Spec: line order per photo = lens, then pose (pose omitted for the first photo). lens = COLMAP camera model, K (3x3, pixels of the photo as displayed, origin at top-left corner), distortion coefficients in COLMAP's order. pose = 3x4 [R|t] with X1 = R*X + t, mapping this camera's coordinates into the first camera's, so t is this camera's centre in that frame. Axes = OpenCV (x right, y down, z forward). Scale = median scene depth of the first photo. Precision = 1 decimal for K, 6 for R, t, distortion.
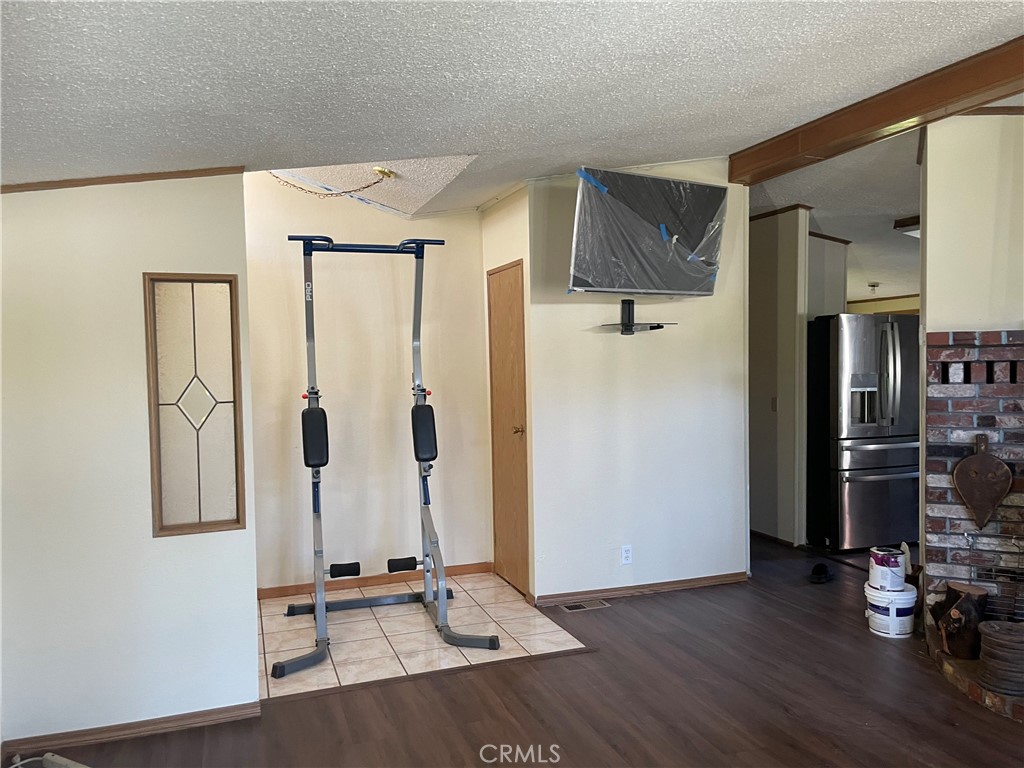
lens RADIAL K [[790.5, 0, 512.1], [0, 790.5, 387.3], [0, 0, 1]] dist [0.104544, -0.140242]
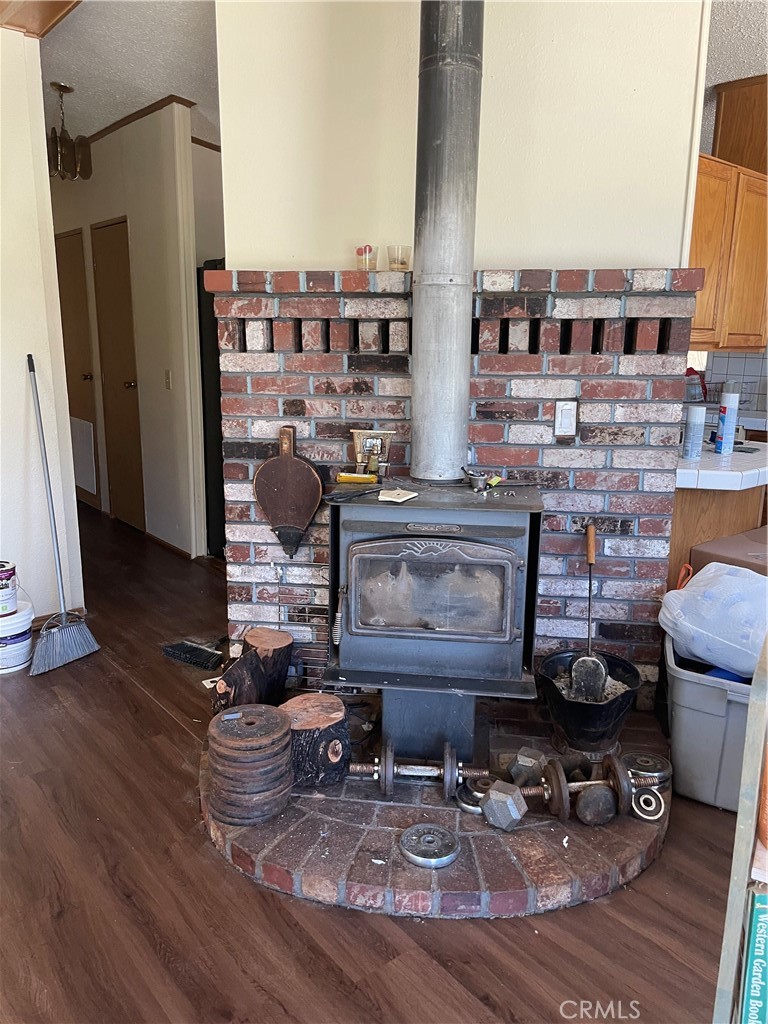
lens RADIAL K [[792.2, 0, 364.4], [0, 792.2, 510.6], [0, 0, 1]] dist [0.104162, -0.139239]
pose [[0.951117, -0.048579, 0.304987, 0.410158], [-0.008478, 0.983072, 0.183026, 0.003121], [-0.308716, -0.176665, 0.934604, 0.302678]]
